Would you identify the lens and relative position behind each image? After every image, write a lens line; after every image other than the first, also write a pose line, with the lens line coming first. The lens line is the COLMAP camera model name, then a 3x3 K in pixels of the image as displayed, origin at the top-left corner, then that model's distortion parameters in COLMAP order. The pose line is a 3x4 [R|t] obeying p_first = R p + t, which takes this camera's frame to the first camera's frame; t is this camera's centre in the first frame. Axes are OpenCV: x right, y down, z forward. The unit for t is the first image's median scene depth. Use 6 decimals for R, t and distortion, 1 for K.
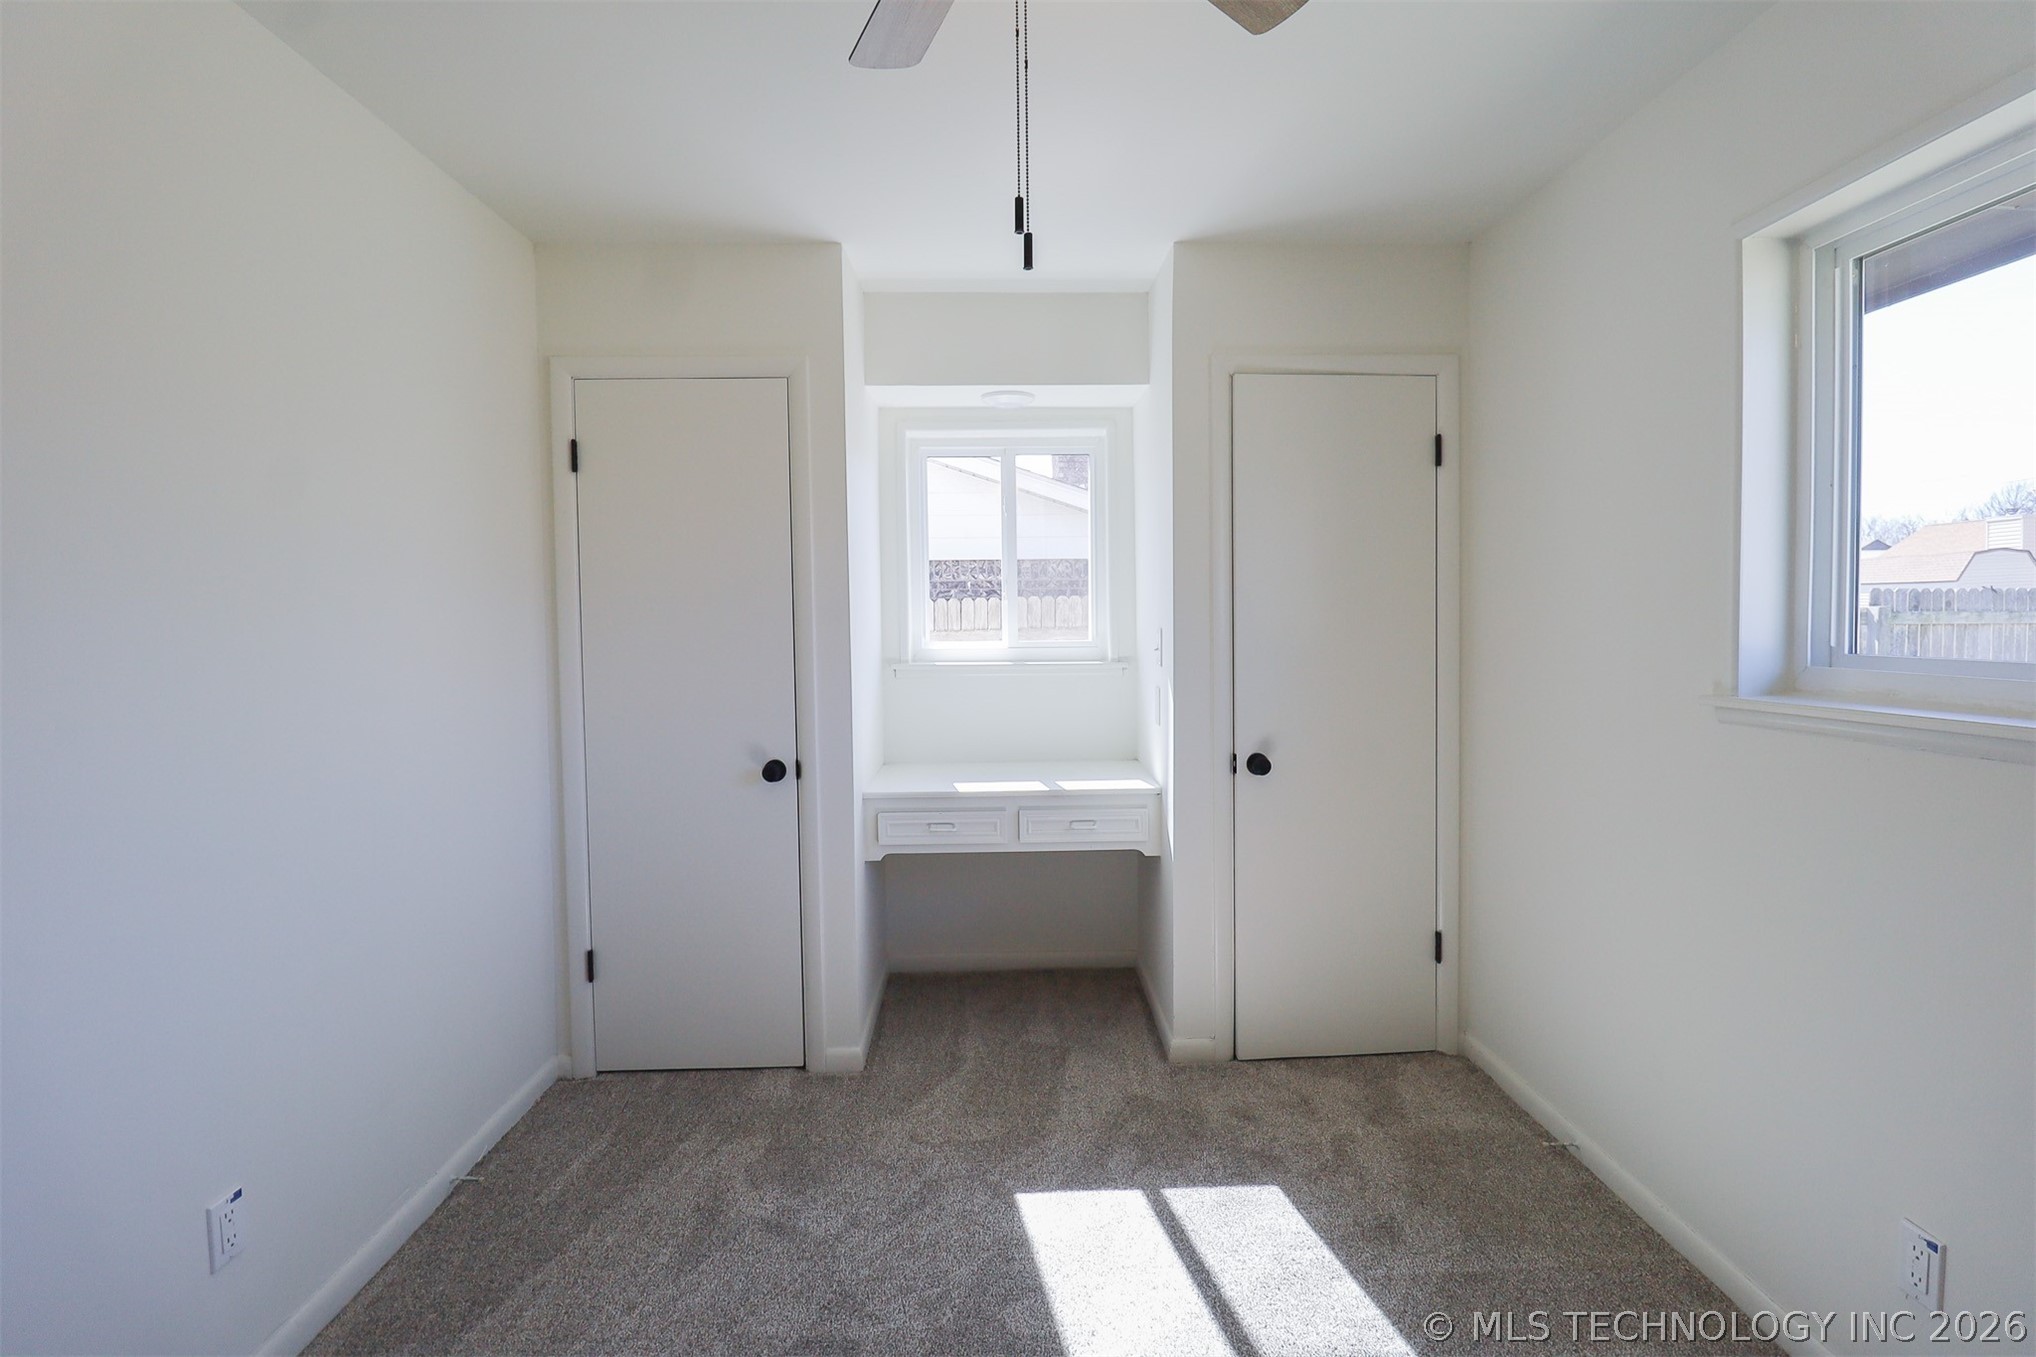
lens RADIAL K [[943.5, 0, 1017.0], [0, 943.5, 659.7], [0, 0, 1]] dist [-0.012200, -0.003075]
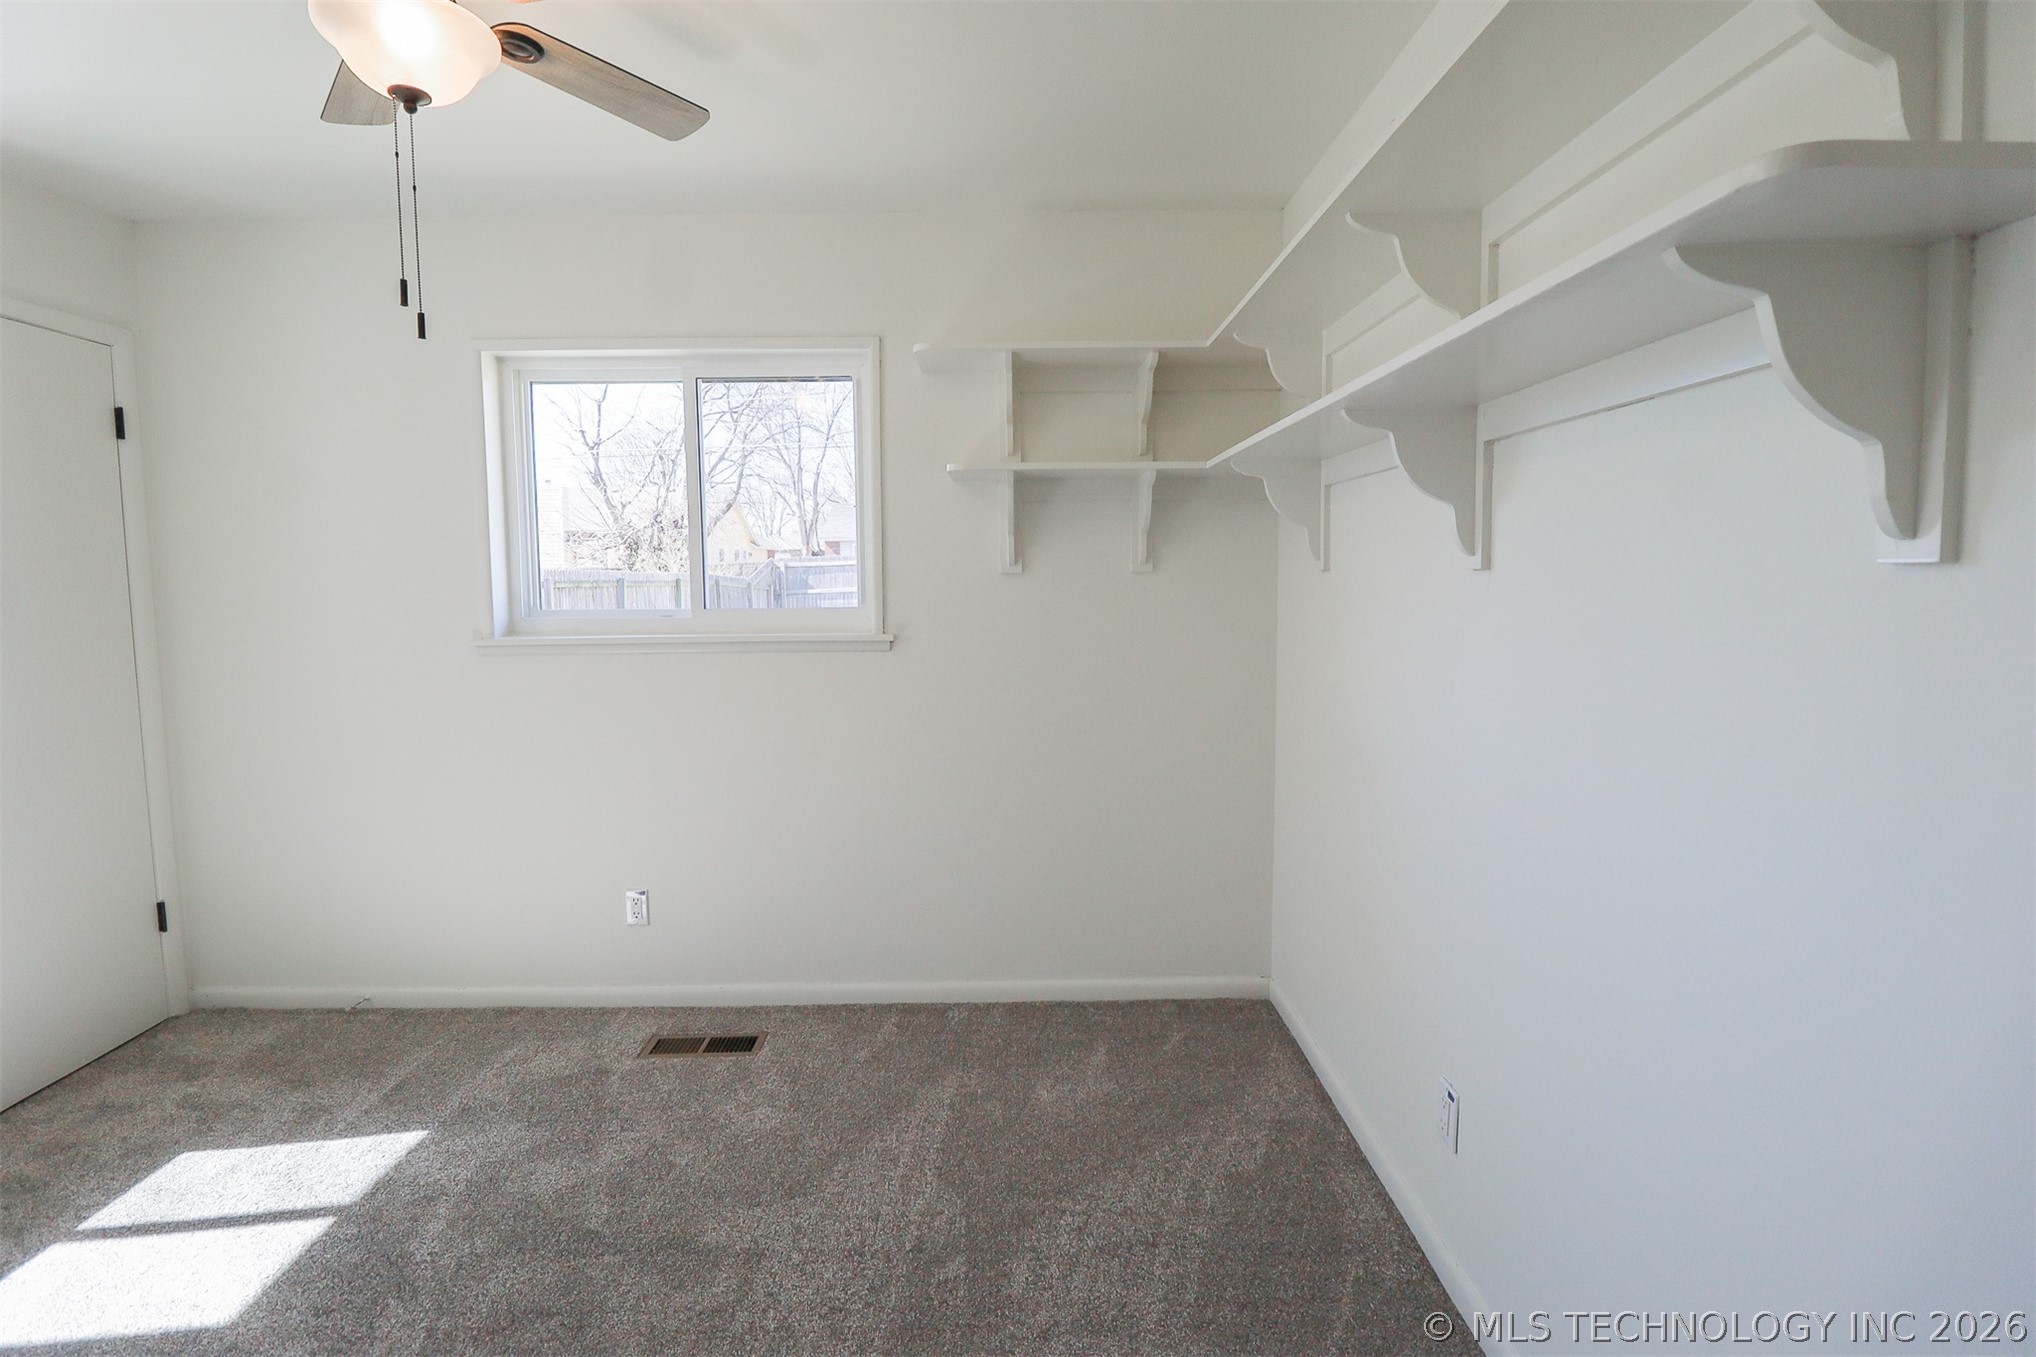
lens RADIAL K [[943.5, 0, 1015.6], [0, 943.5, 669.6], [0, 0, 1]] dist [-0.012200, -0.003075]
pose [[0.023498, -0.086980, 0.995933, -0.594540], [0.047856, 0.995164, 0.085783, -0.002406], [-0.998578, 0.045646, 0.027547, 0.045380]]
